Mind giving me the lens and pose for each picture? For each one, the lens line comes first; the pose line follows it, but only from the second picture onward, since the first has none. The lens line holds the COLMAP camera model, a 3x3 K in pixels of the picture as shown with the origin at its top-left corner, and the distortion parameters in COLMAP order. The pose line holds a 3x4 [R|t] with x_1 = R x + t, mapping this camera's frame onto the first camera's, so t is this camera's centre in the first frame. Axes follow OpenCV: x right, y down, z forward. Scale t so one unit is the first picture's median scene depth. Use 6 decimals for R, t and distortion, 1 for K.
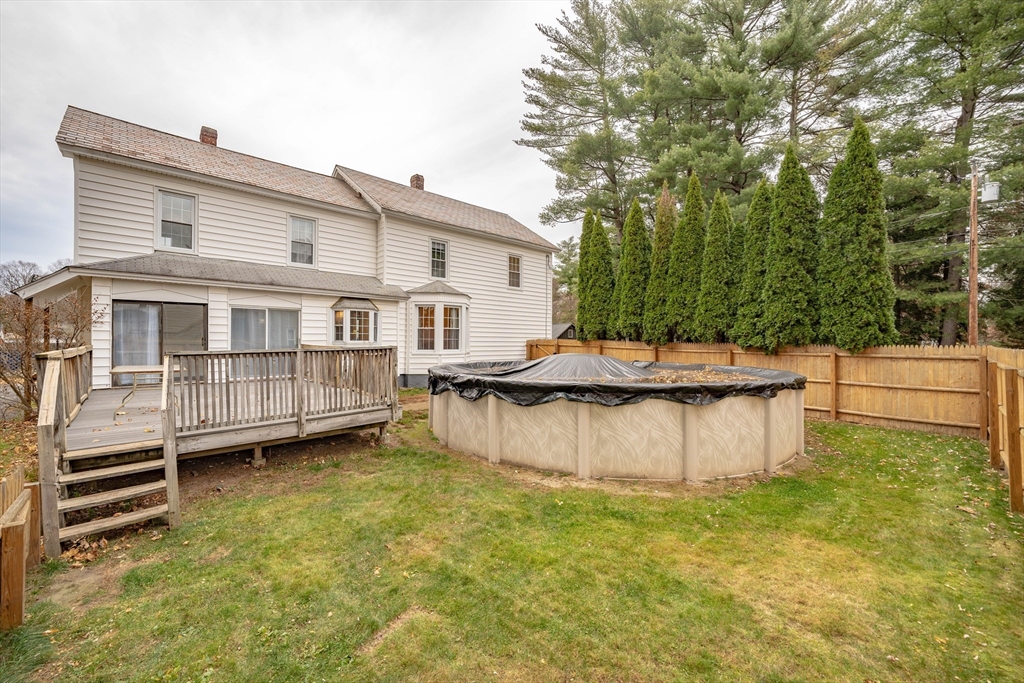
lens RADIAL K [[415.1, 0, 508.0], [0, 415.1, 331.6], [0, 0, 1]] dist [0.000727, -0.000356]
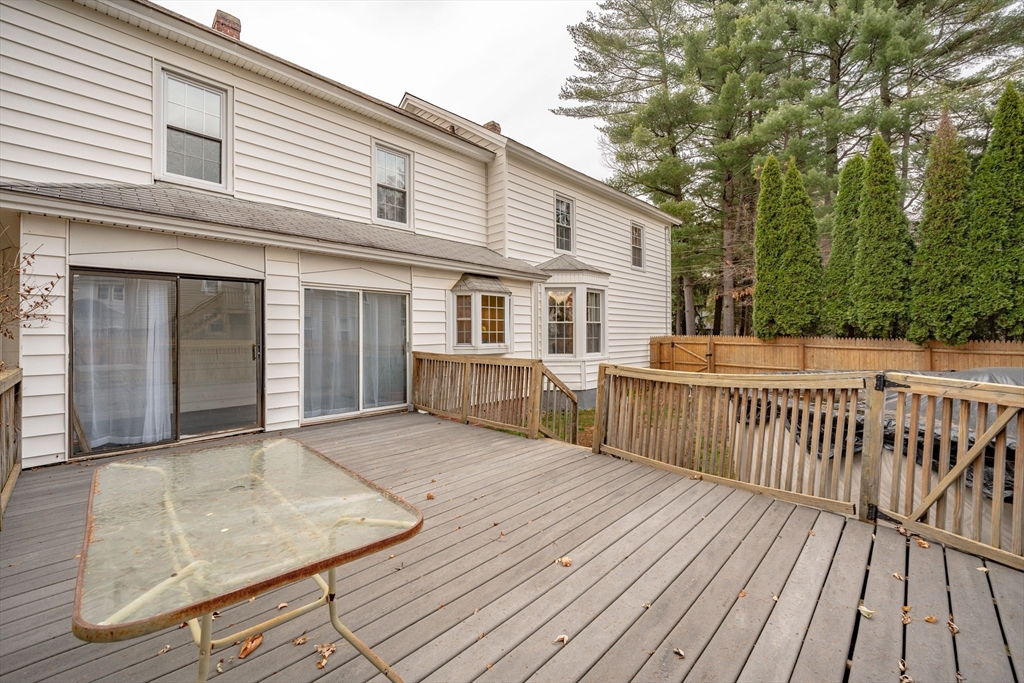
lens RADIAL K [[406.3, 0, 510.3], [0, 406.3, 322.0], [0, 0, 1]] dist [-0.001516, -0.000188]
pose [[0.997392, -0.009659, 0.071523, -0.365390], [0.010089, 0.999933, -0.005656, -0.006587], [-0.071464, 0.006362, 0.997423, 0.379146]]
